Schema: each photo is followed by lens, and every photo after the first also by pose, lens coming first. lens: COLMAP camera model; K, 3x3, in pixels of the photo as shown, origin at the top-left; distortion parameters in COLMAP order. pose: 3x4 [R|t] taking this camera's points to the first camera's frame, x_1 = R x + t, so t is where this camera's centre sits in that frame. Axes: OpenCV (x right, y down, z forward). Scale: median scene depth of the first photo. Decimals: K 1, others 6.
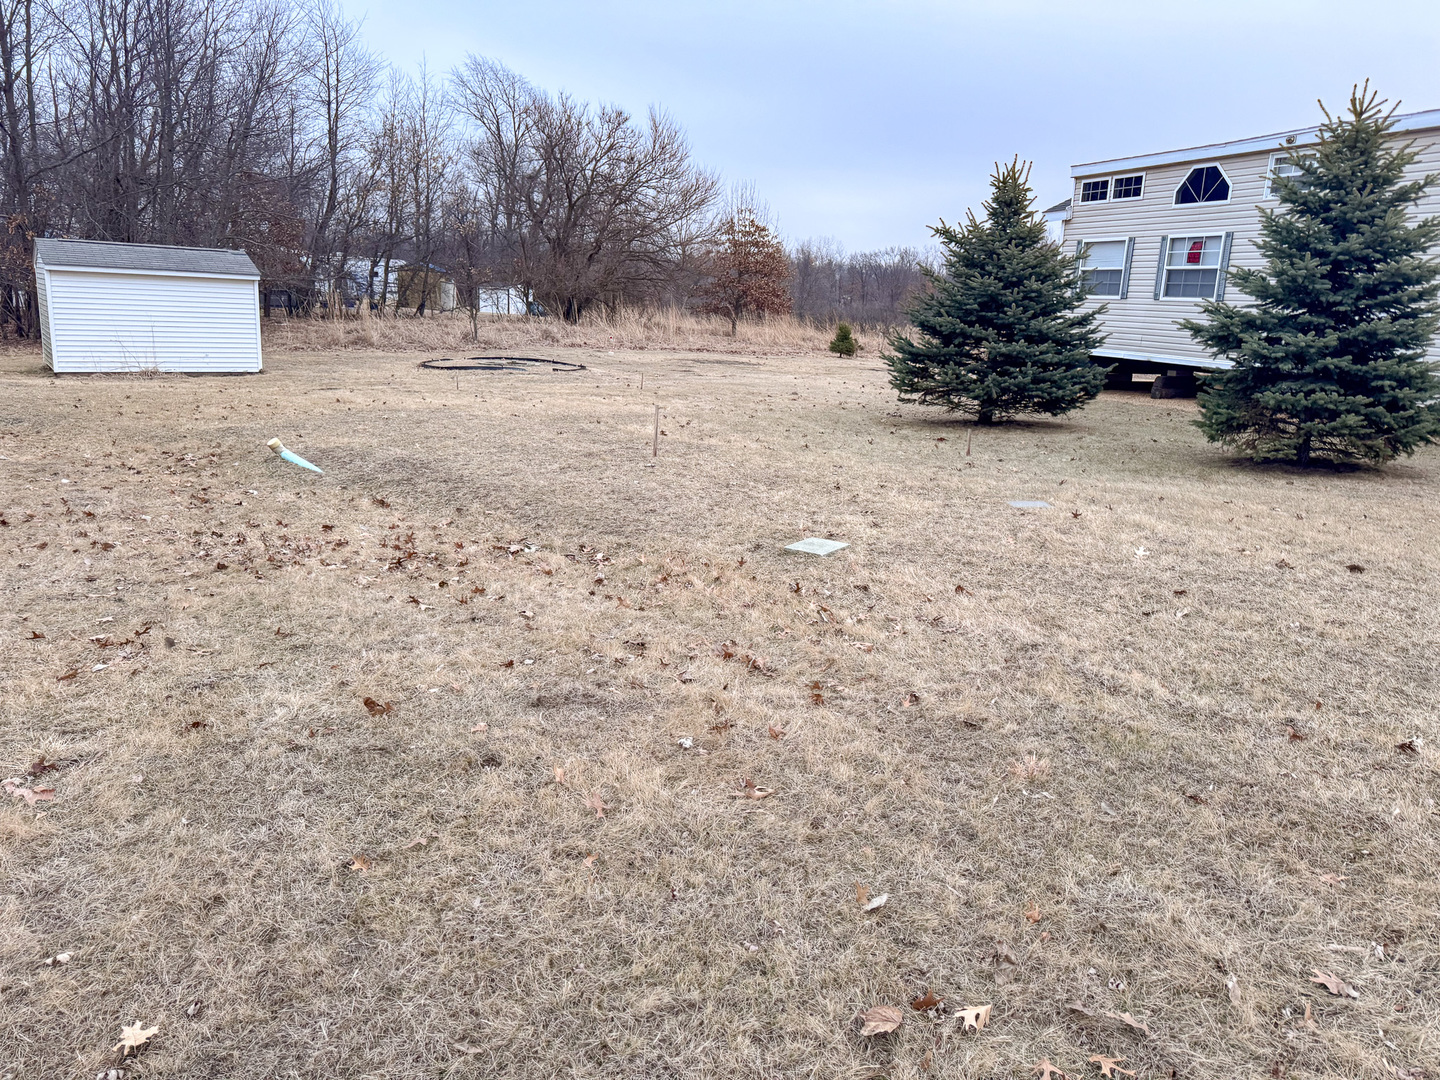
lens RADIAL K [[1003.1, 0, 727.6], [0, 1003.1, 544.8], [0, 0, 1]] dist [0.113814, -0.178680]
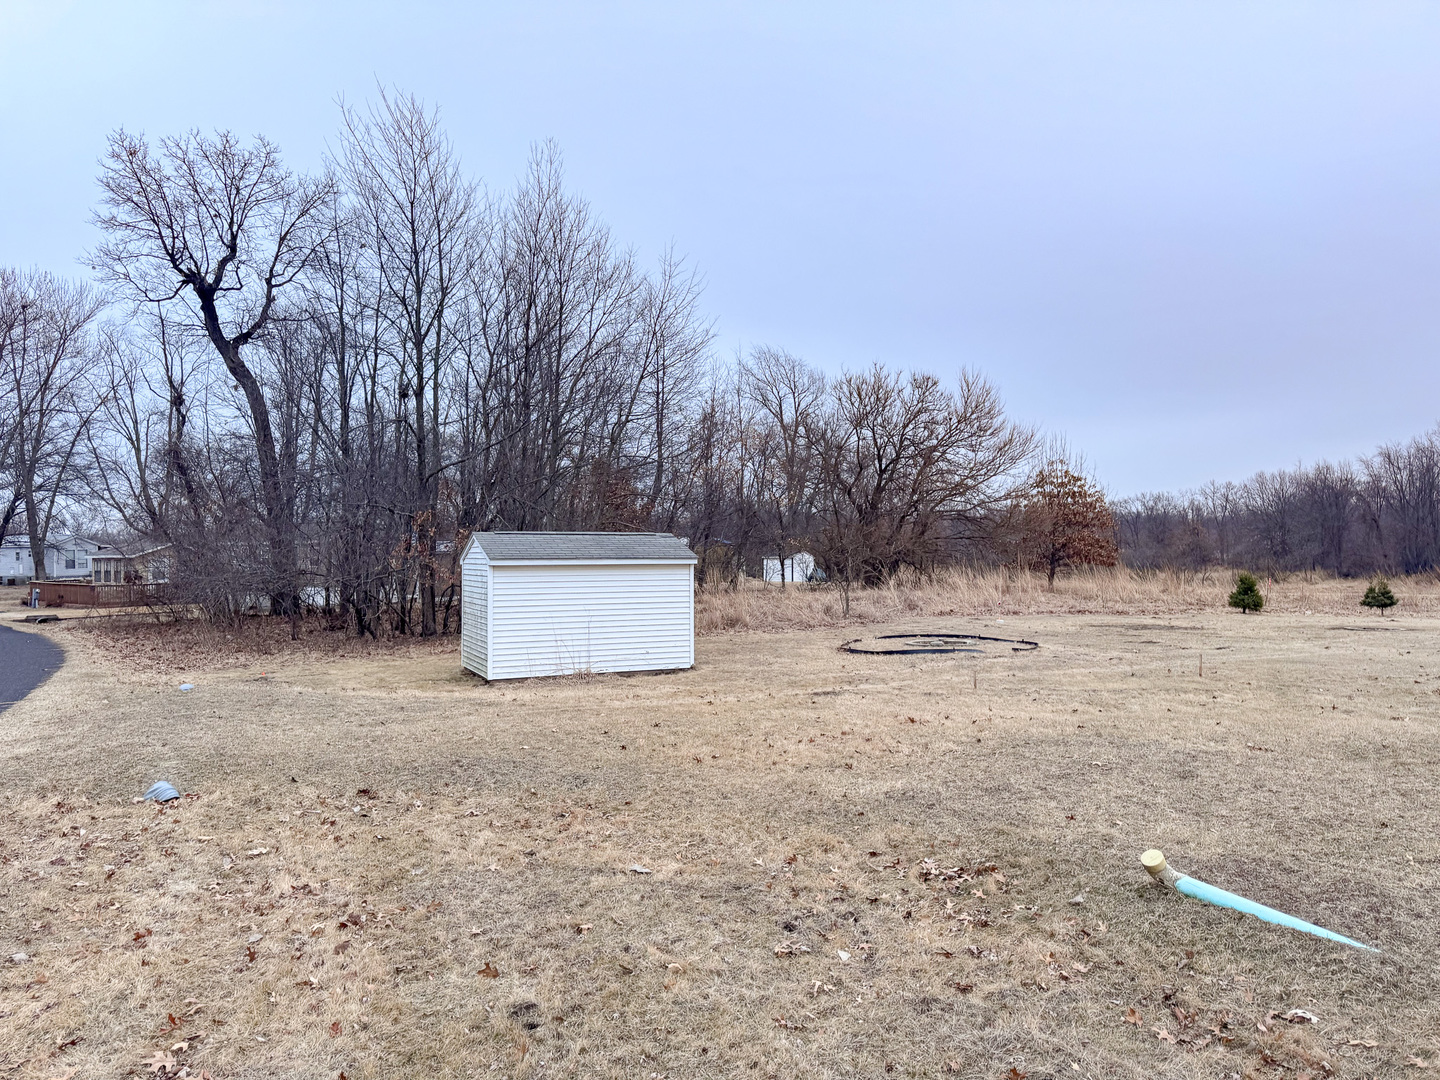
lens RADIAL K [[999.7, 0, 716.9], [0, 999.7, 560.9], [0, 0, 1]] dist [0.063359, -0.077572]
pose [[0.974690, -0.054514, -0.216810, -0.165568], [0.001852, 0.971750, -0.236007, -0.038907], [0.223551, 0.229632, 0.947256, 0.122822]]
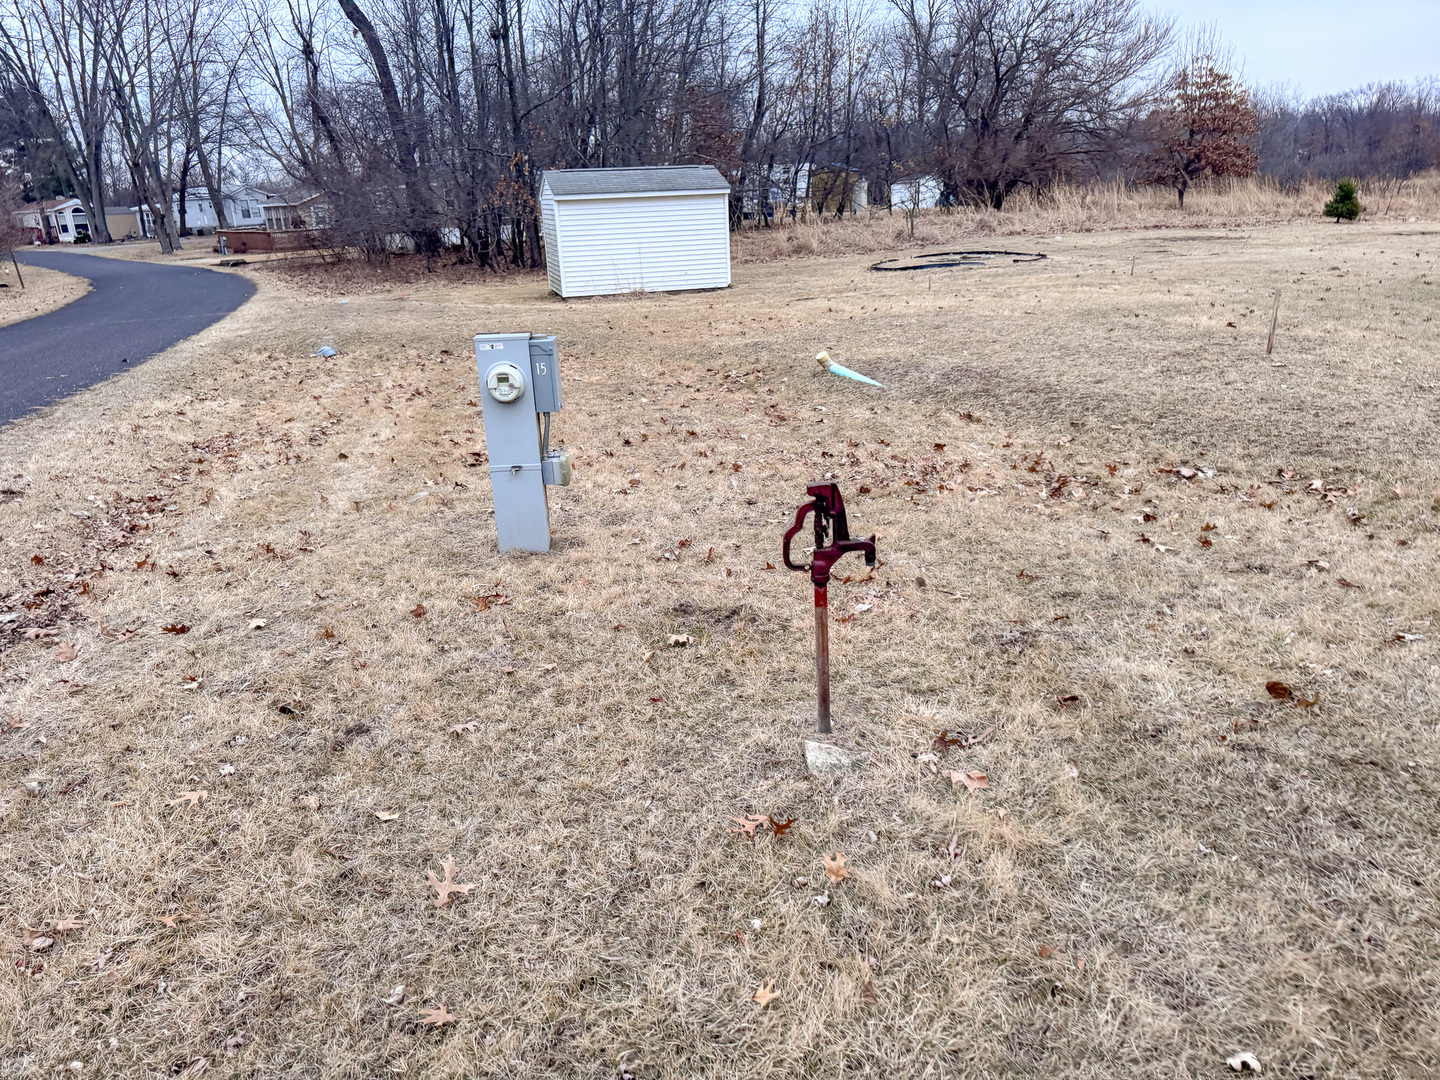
lens RADIAL K [[999.7, 0, 716.9], [0, 999.7, 560.9], [0, 0, 1]] dist [0.063359, -0.077572]
pose [[0.927640, 0.040635, -0.371258, -0.051405], [0.001391, 0.993681, 0.112235, -0.003615], [0.373473, -0.104630, 0.921721, 0.012370]]
